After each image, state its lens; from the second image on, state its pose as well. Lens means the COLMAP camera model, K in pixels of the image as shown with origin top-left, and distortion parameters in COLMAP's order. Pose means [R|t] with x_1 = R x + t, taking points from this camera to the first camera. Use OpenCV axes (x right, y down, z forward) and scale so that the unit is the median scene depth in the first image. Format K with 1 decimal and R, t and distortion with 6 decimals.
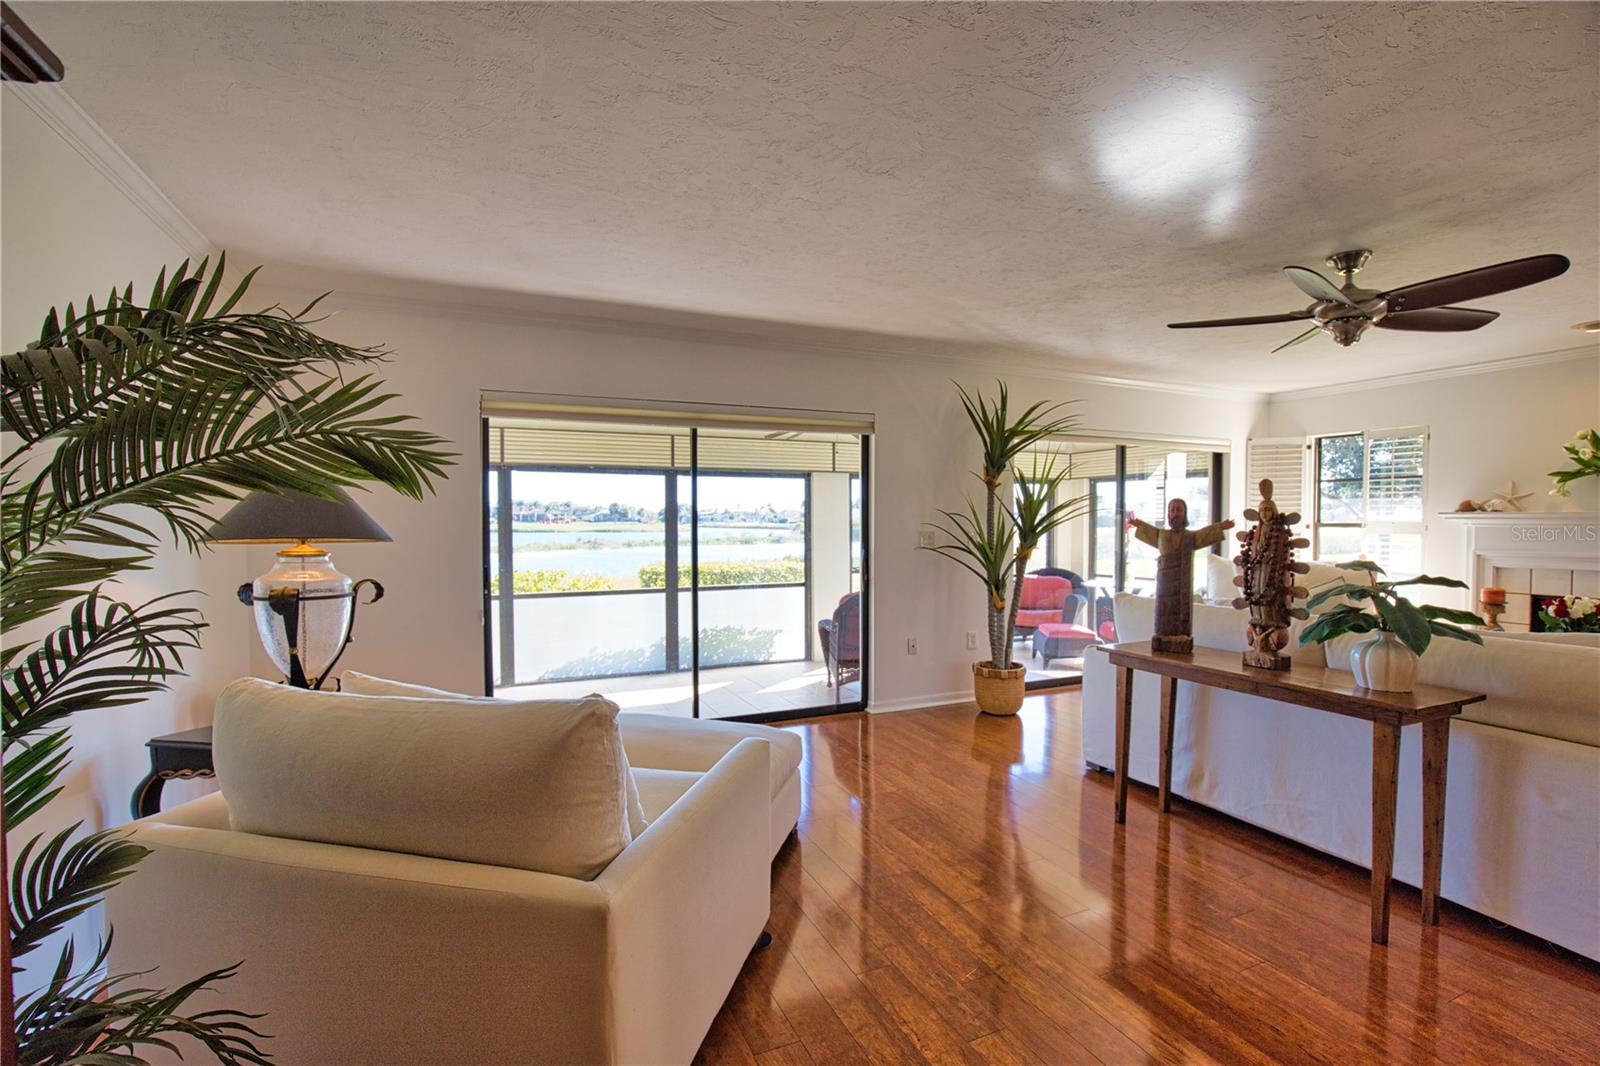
lens RADIAL K [[729.8, 0, 792.3], [0, 729.8, 535.6], [0, 0, 1]] dist [-0.033478, 0.006056]
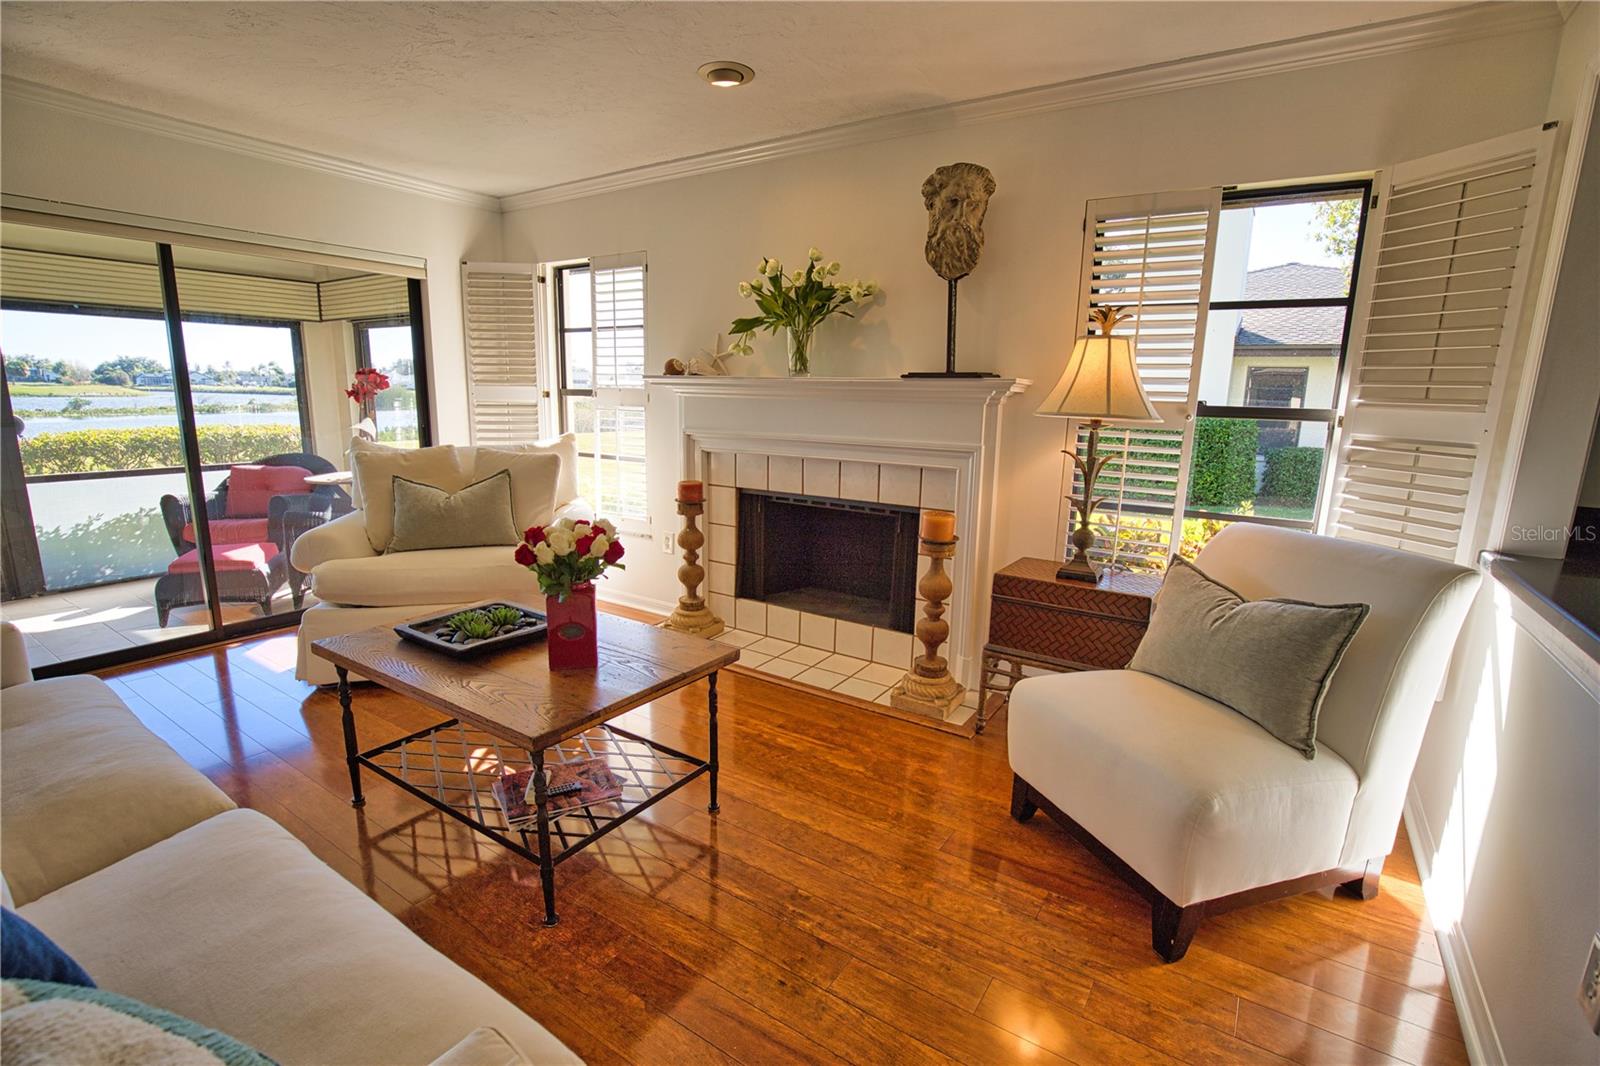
lens RADIAL K [[729.8, 0, 804.7], [0, 729.8, 542.2], [0, 0, 1]] dist [-0.033478, 0.006056]
pose [[0.831413, -0.095606, 0.547368, 0.651388], [-0.008870, 0.982677, 0.185113, -0.005048], [-0.555584, -0.158760, 0.816163, 0.297593]]
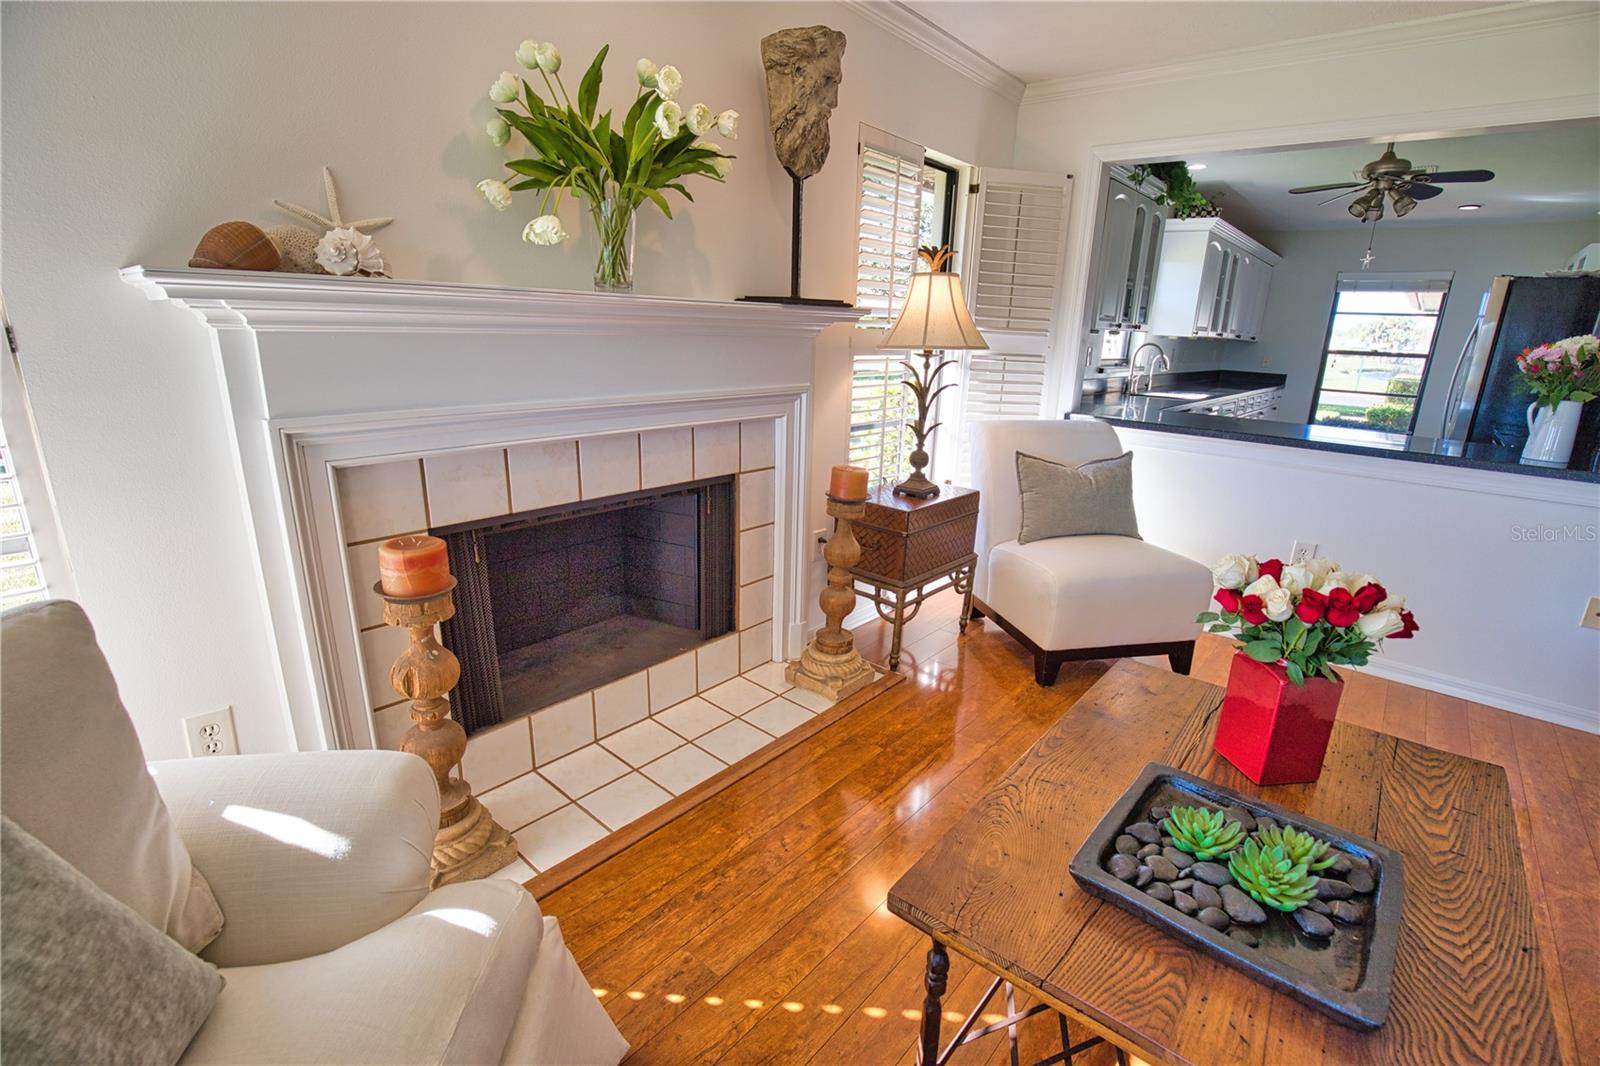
lens RADIAL K [[729.8, 0, 819.9], [0, 729.8, 540.5], [0, 0, 1]] dist [-0.033478, 0.006056]
pose [[-0.457810, -0.267382, 0.847890, 0.629409], [-0.015554, 0.955966, 0.293066, -0.020062], [-0.888914, 0.120981, -0.441809, 0.962323]]
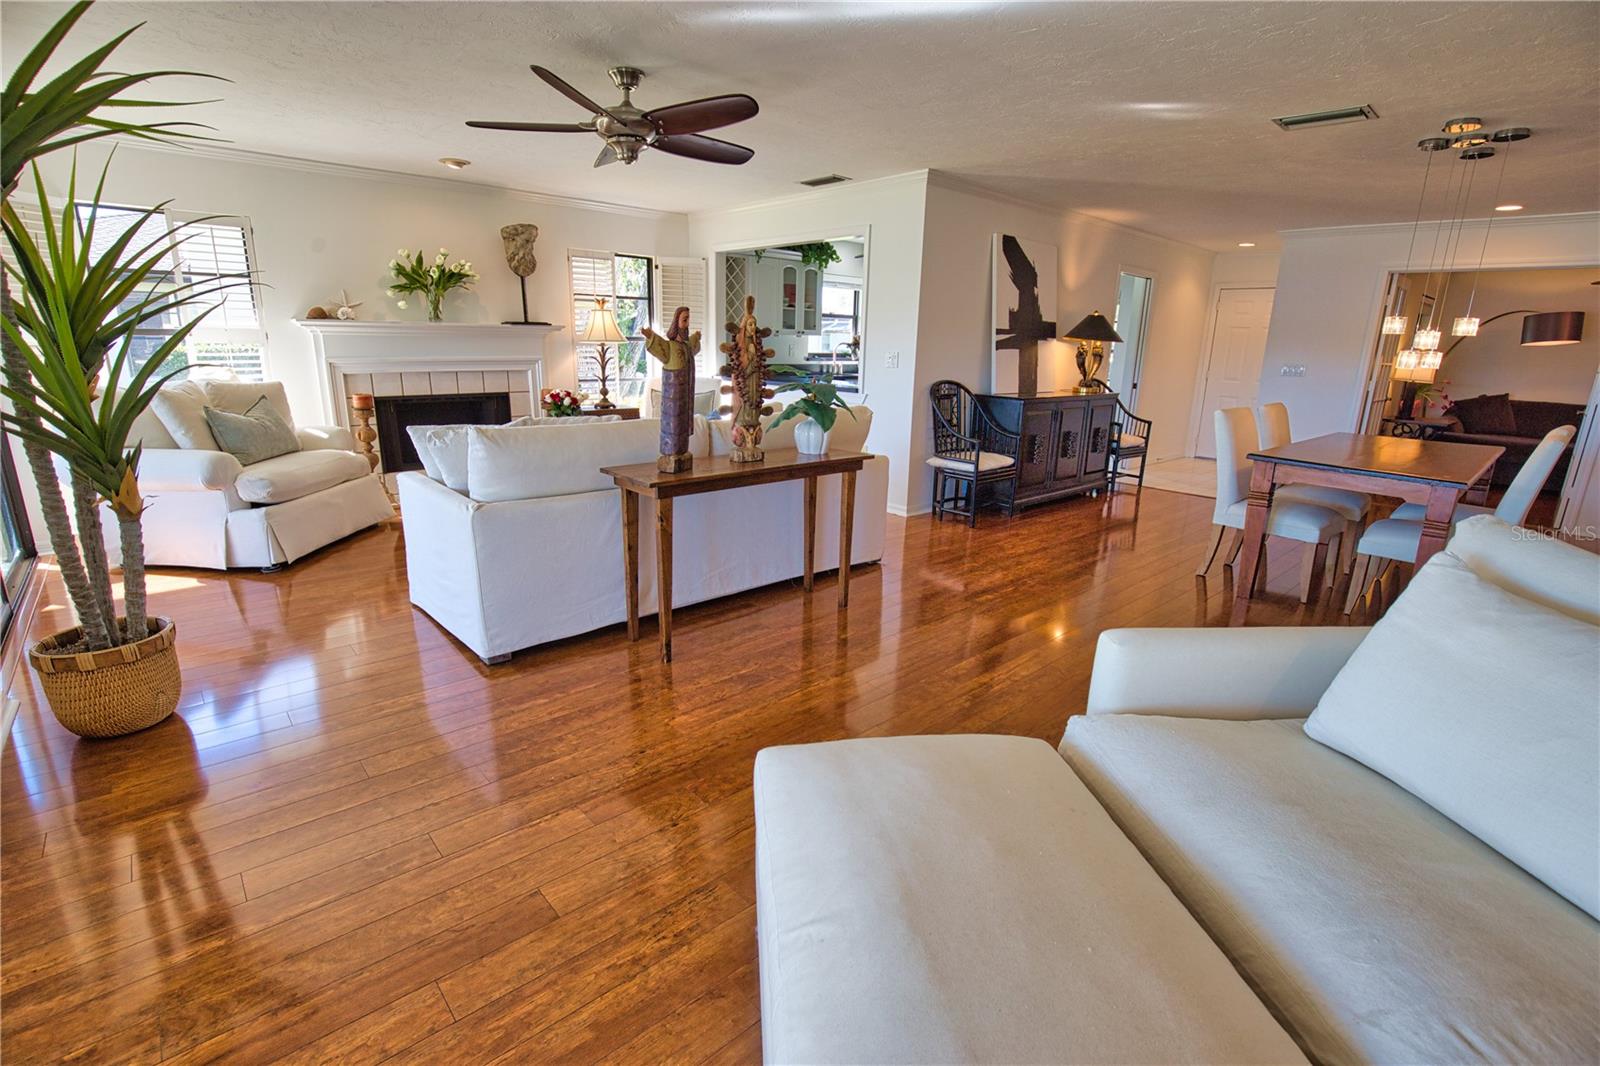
lens RADIAL K [[729.8, 0, 809.5], [0, 729.8, 536.5], [0, 0, 1]] dist [-0.033478, 0.006056]
pose [[-0.334853, -0.251892, 0.907978, -0.278093], [-0.003343, 0.963918, 0.266178, -0.009946], [-0.942264, 0.086095, -0.323613, 0.718918]]
